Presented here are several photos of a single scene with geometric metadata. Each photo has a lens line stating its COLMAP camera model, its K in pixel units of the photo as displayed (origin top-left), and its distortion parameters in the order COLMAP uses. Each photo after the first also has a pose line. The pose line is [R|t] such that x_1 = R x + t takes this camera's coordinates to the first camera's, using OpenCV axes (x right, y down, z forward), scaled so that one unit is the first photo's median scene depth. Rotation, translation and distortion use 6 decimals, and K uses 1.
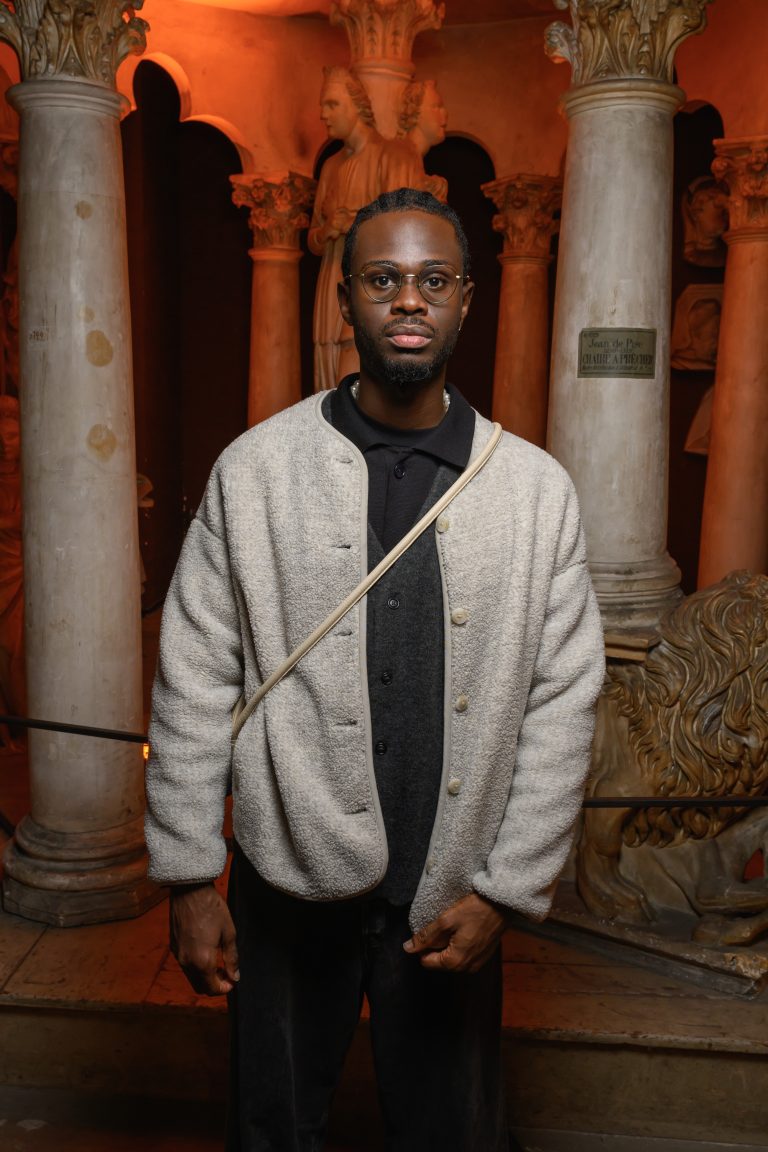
lens RADIAL K [[1016.5, 0, 278.8], [0, 1016.5, 574.8], [0, 0, 1]] dist [-0.001588, 0.006584]
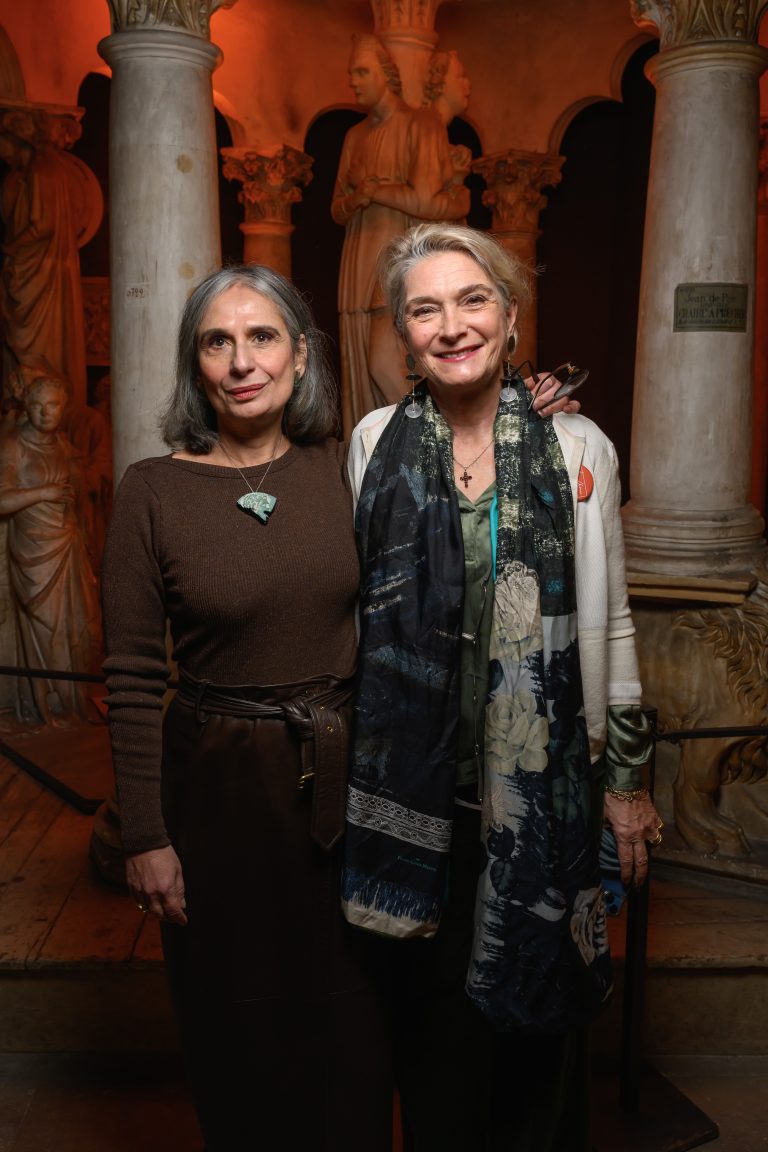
lens RADIAL K [[1016.5, 0, 278.8], [0, 1016.5, 574.8], [0, 0, 1]] dist [-0.001588, 0.006584]
pose [[0.995051, -0.026178, 0.095857, -0.205056], [0.025359, 0.999631, 0.009759, 0.031764], [-0.096078, -0.007280, 0.995347, 0.008045]]
